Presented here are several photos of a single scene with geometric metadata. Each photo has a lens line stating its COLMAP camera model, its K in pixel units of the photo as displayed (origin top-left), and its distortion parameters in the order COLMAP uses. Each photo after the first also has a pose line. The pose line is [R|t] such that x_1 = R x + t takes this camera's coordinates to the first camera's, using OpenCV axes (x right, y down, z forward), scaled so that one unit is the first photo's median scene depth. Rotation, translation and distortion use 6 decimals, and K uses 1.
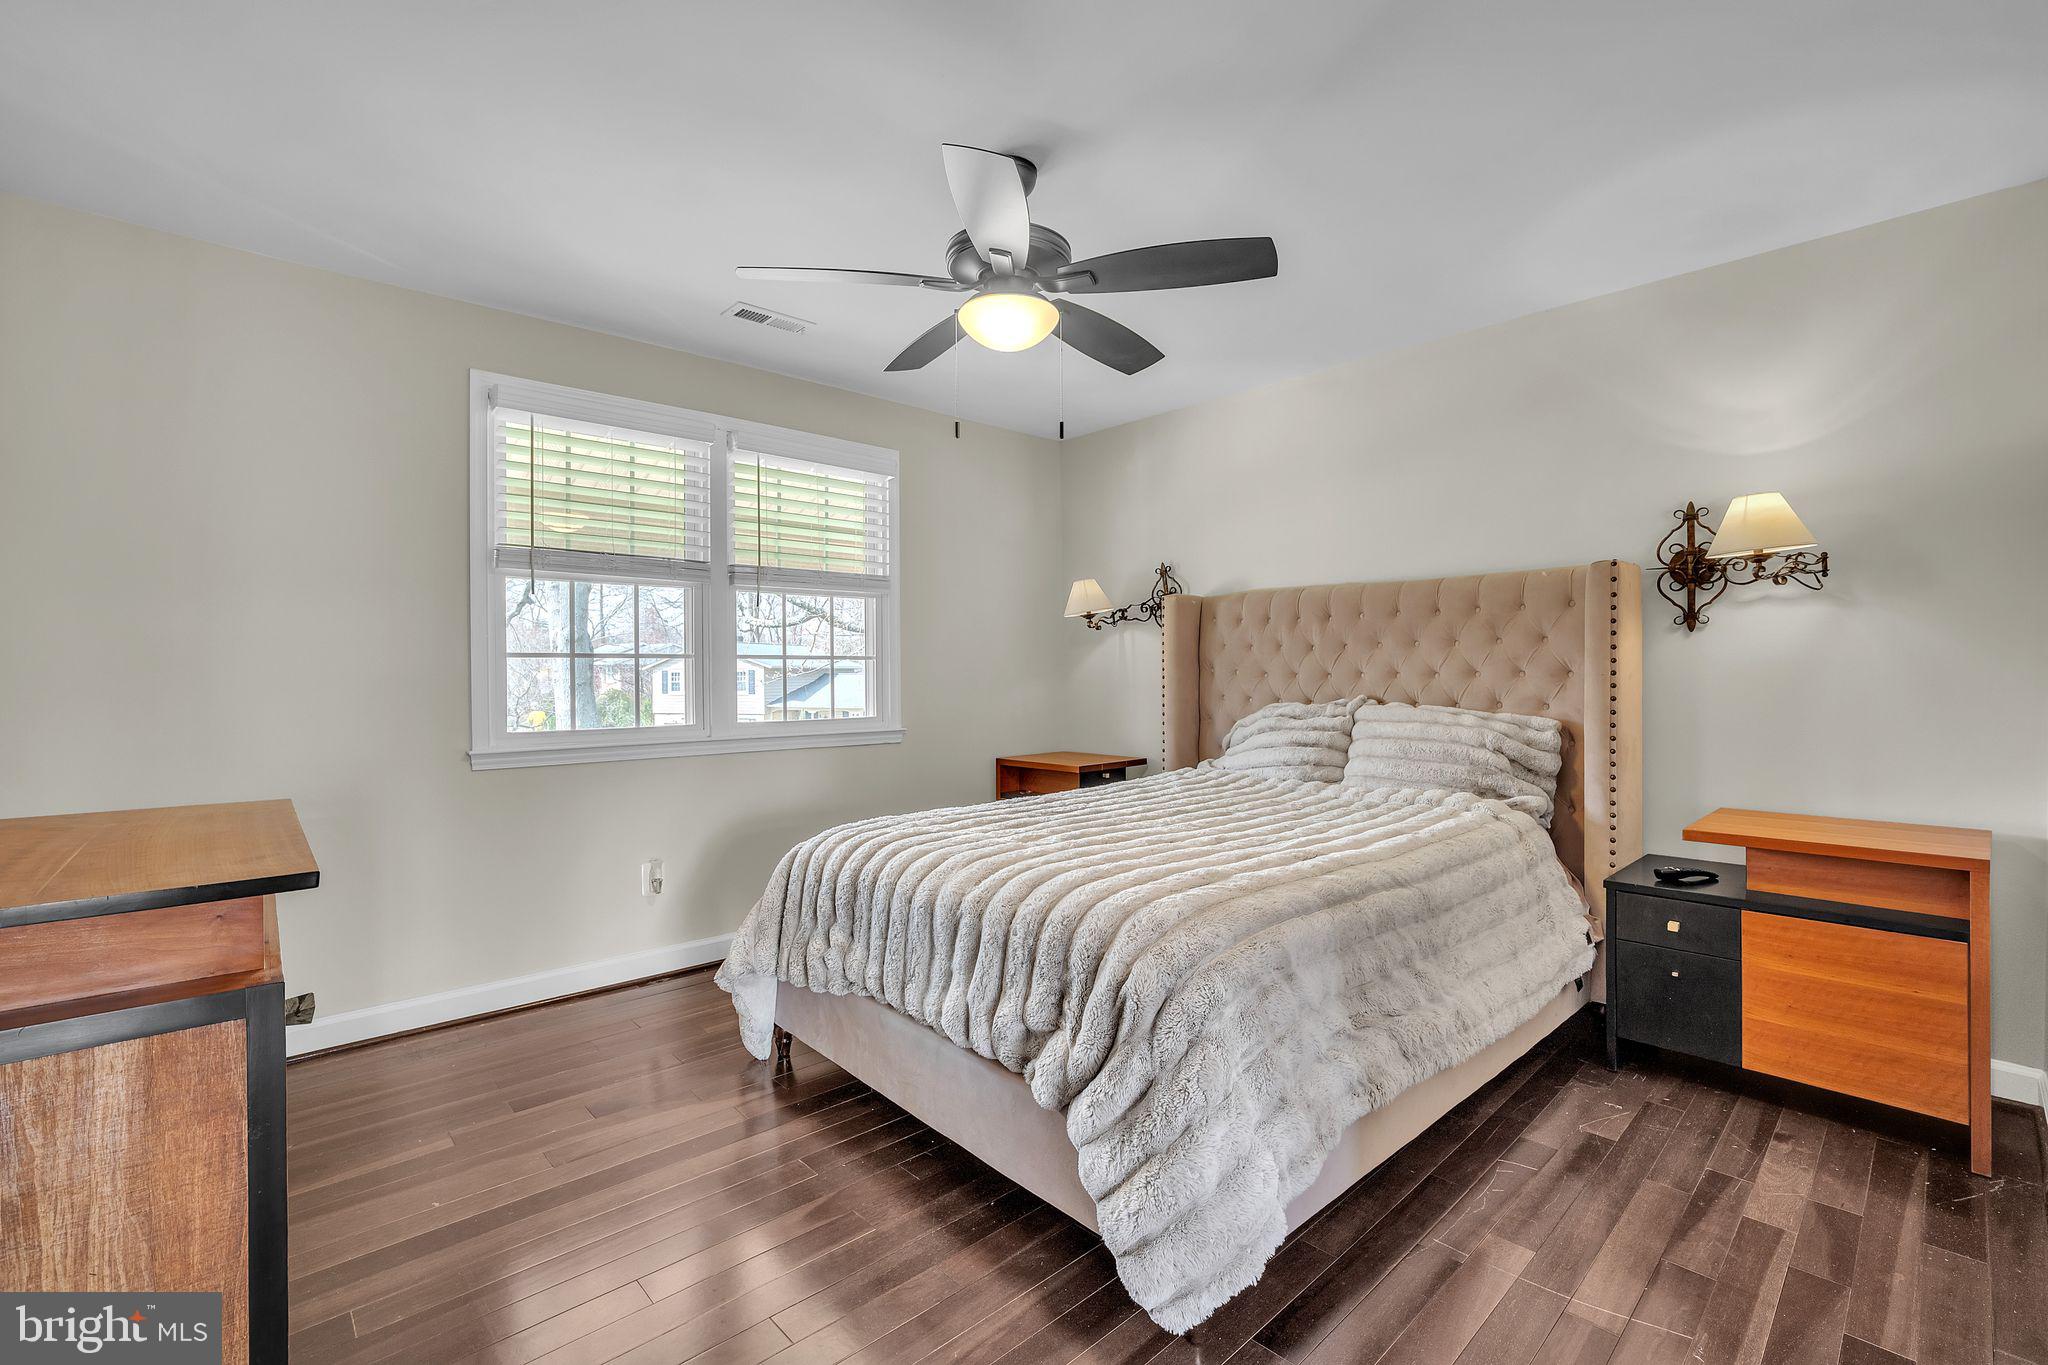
lens RADIAL K [[877.4, 0, 1038.8], [0, 877.4, 670.4], [0, 0, 1]] dist [-0.033009, 0.015218]
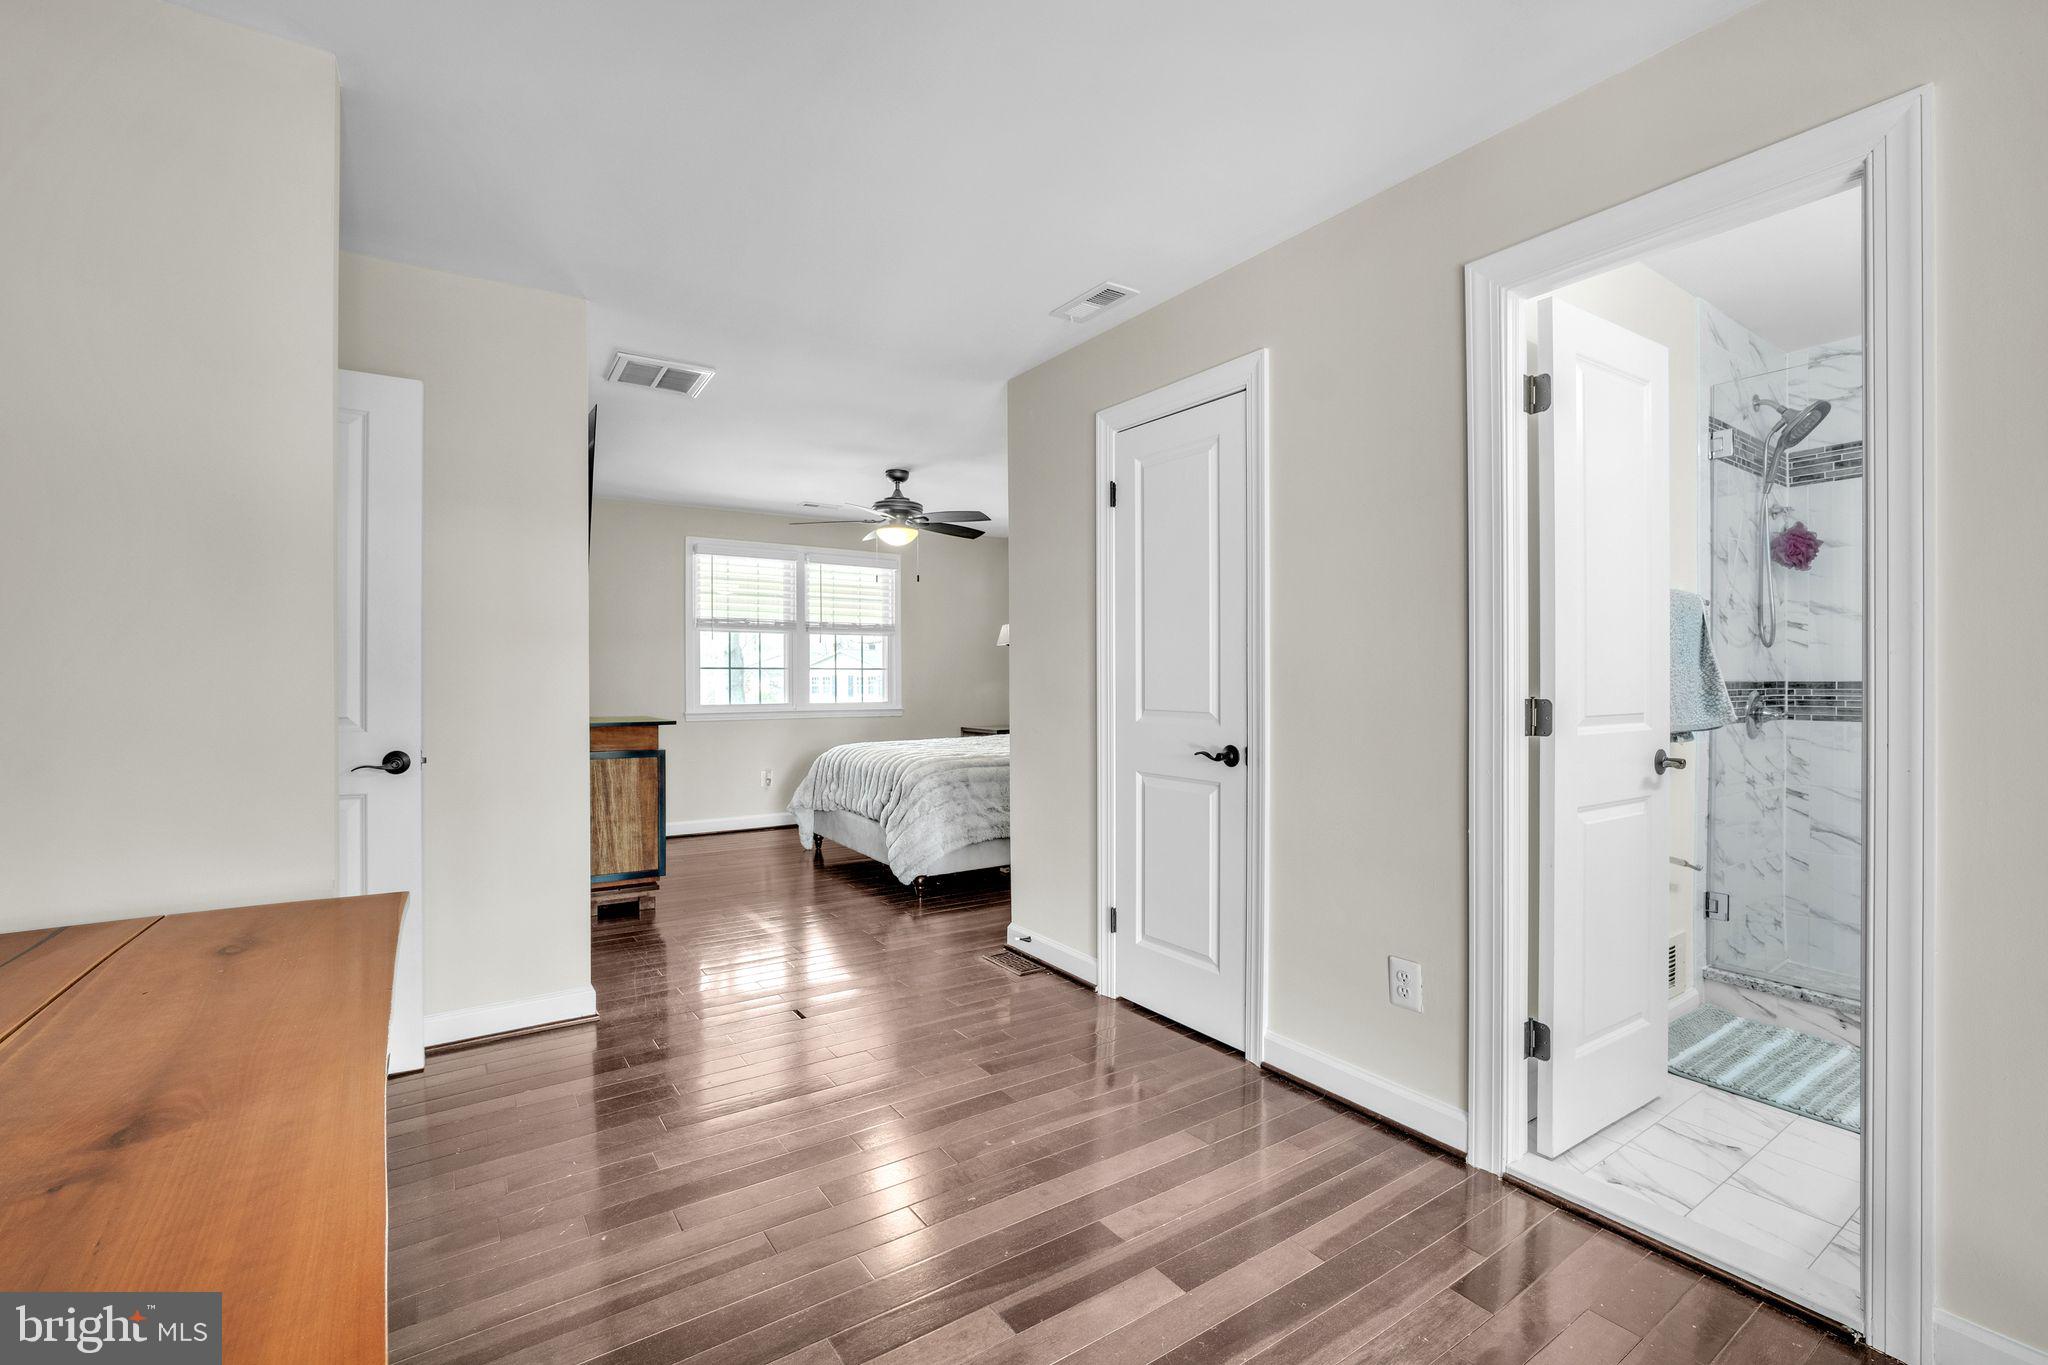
lens RADIAL K [[877.4, 0, 1038.8], [0, 877.4, 670.4], [0, 0, 1]] dist [-0.033009, 0.015218]
pose [[0.988631, -0.000229, -0.150359, 0.495491], [-0.001073, 0.999963, -0.008581, 0.003018], [0.150355, 0.008645, 0.988594, -0.931963]]
